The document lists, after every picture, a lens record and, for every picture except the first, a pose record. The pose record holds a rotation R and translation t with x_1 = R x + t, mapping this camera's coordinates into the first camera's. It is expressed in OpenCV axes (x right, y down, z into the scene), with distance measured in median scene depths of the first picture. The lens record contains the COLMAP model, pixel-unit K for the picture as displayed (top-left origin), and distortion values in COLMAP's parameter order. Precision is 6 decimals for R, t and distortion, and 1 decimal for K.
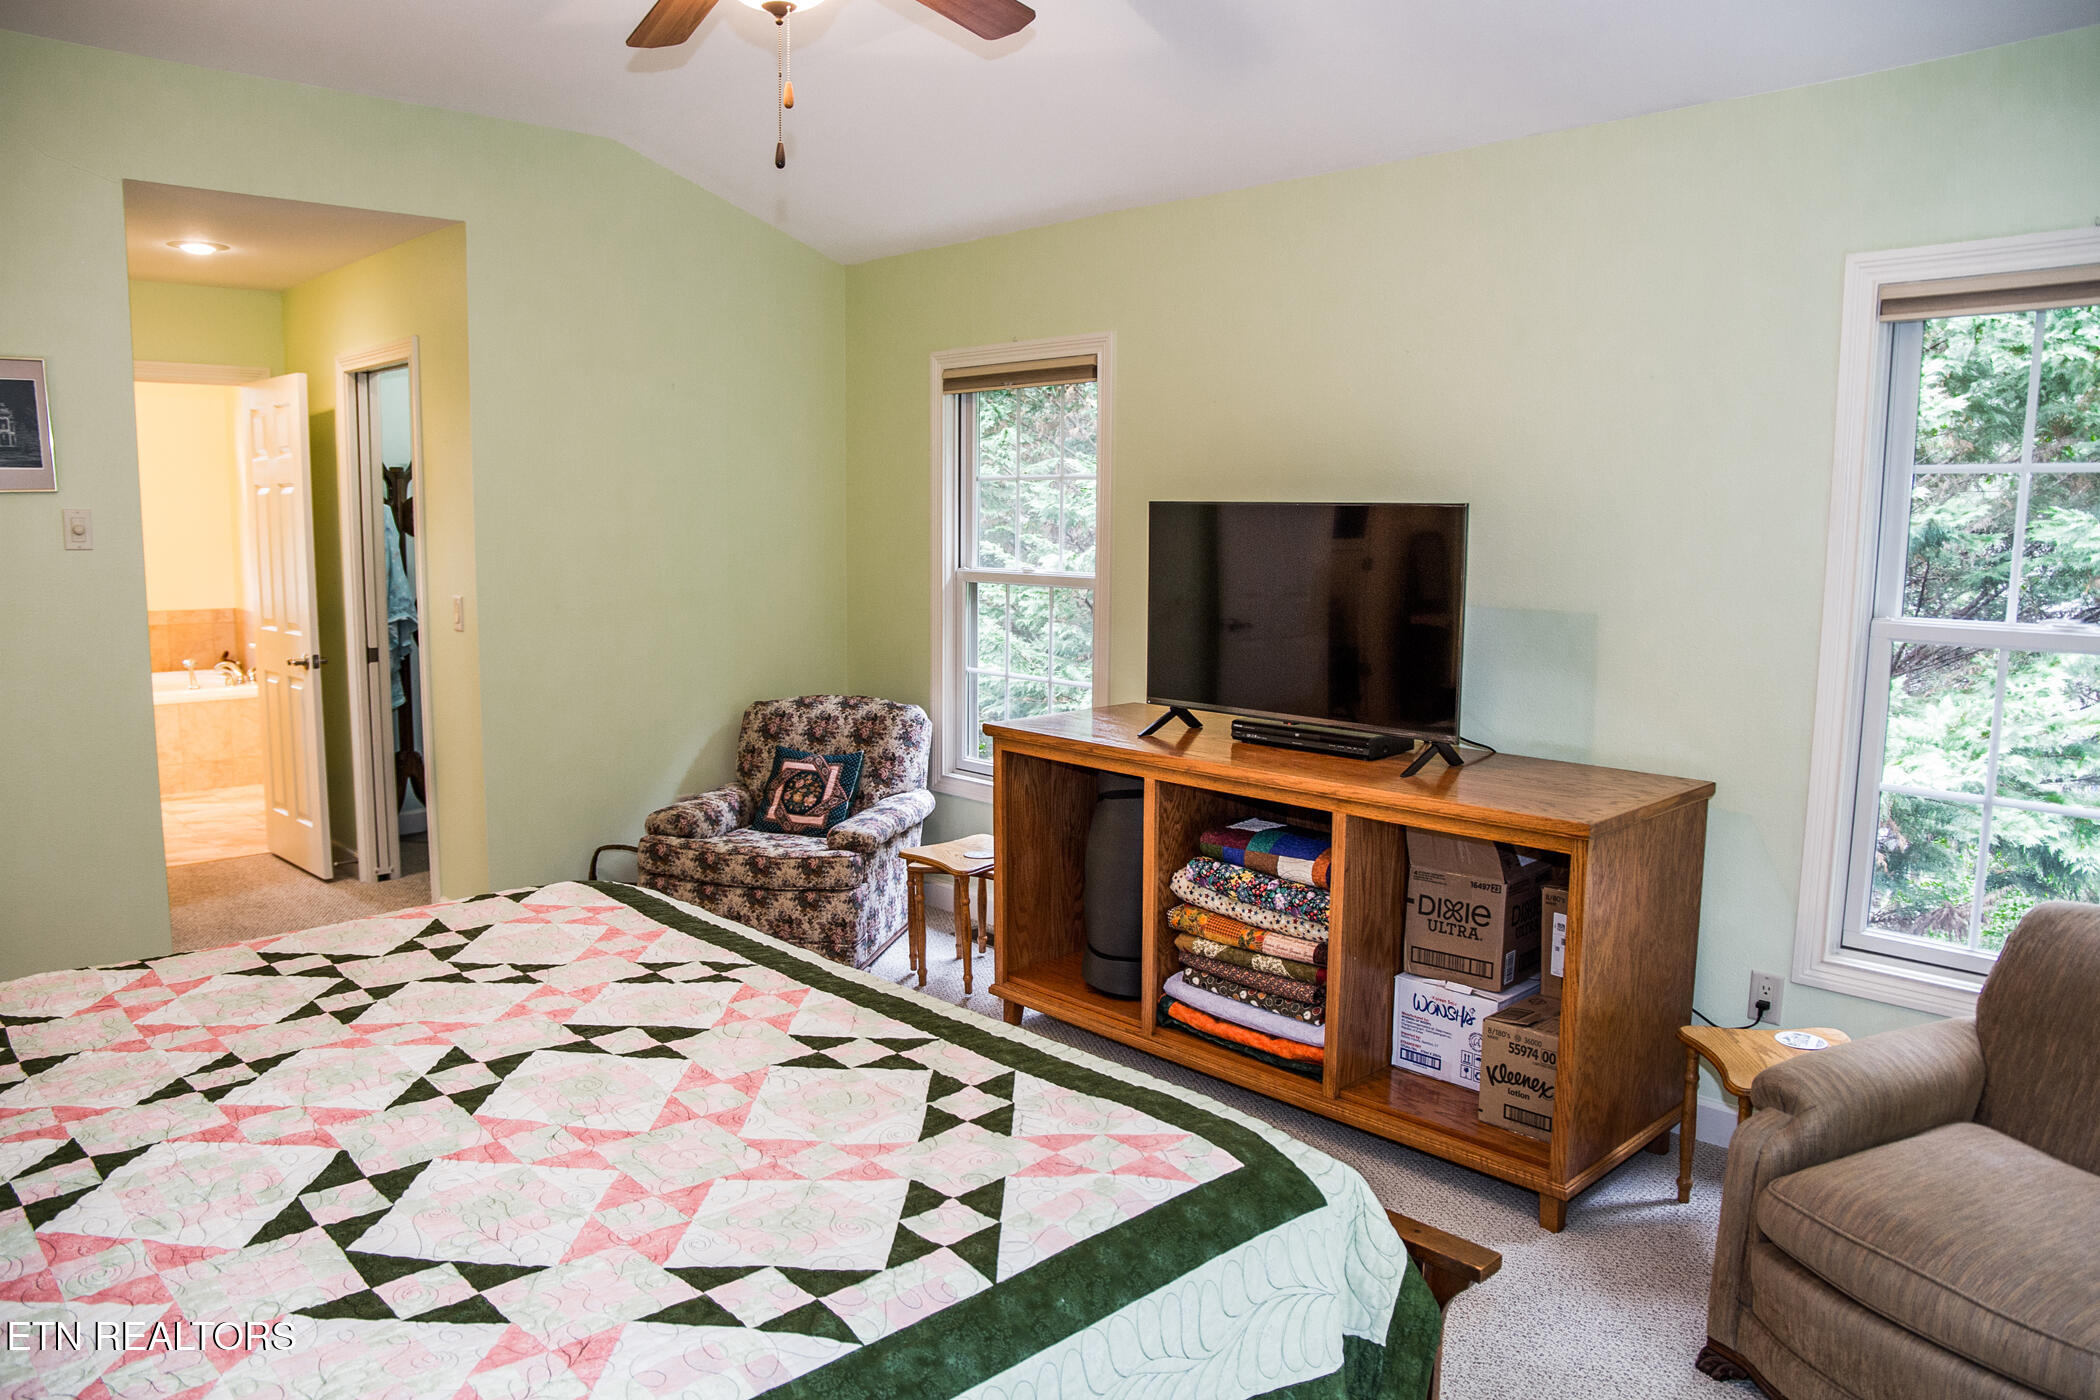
lens RADIAL K [[1459.0, 0, 1050.0], [0, 1459.0, 700.0], [0, 0, 1]] dist [-0.081777, 0.000054]
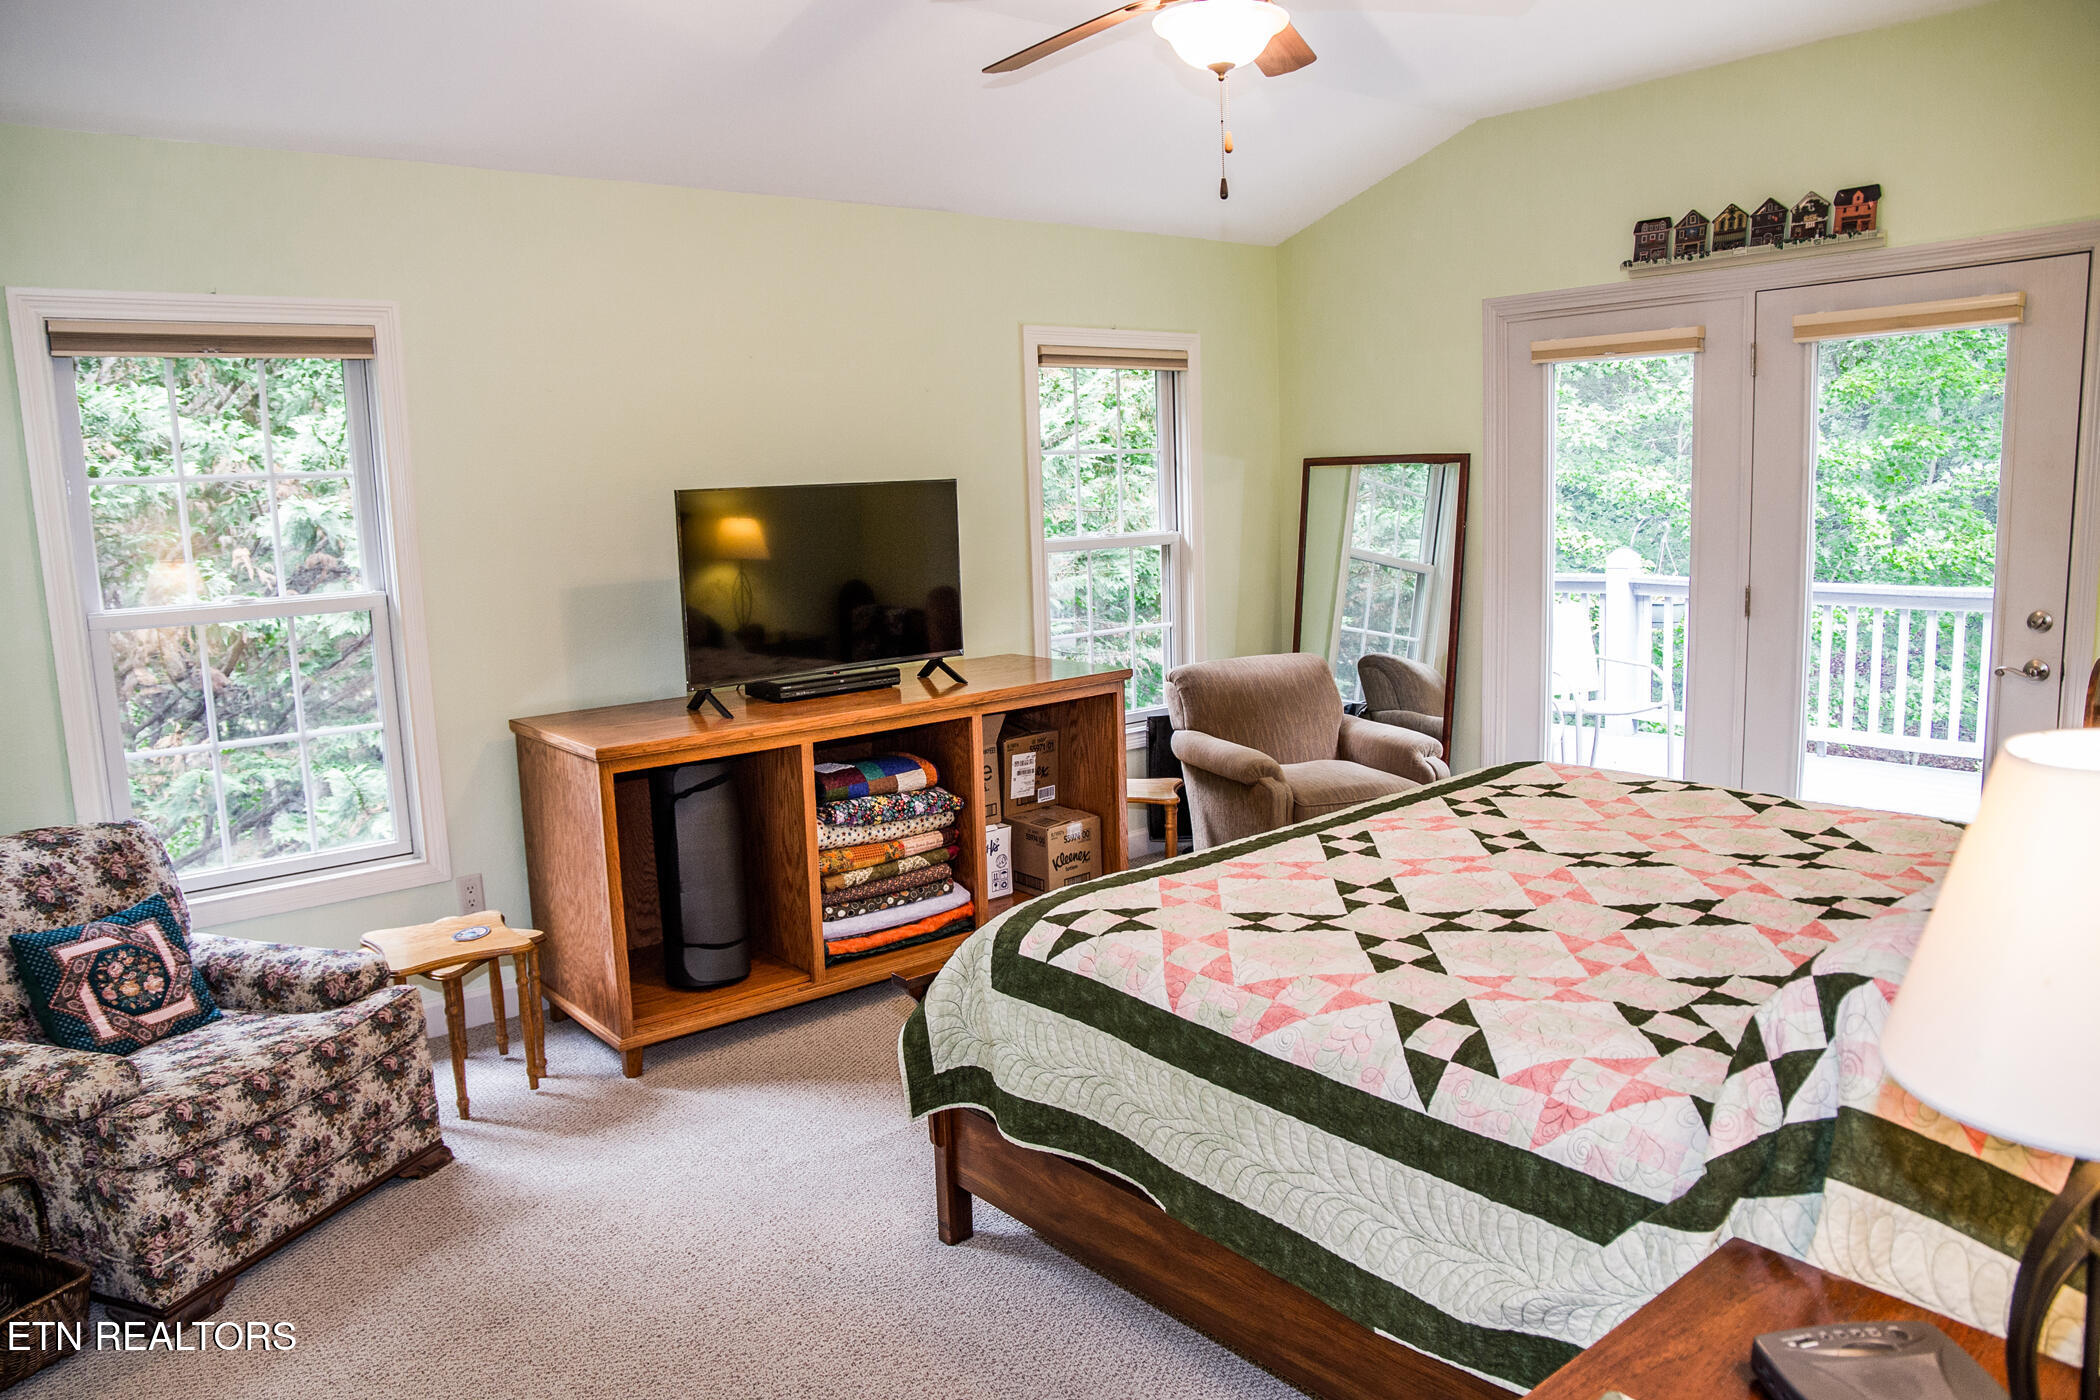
lens RADIAL K [[1423.0, 0, 1050.0], [0, 1423.0, 700.0], [0, 0, 1]] dist [-0.105981, 0.000530]
pose [[0.064039, -0.160189, 0.985007, -0.973547], [0.161088, 0.975748, 0.148210, -0.106411], [-0.984860, 0.149182, 0.088291, 0.752329]]
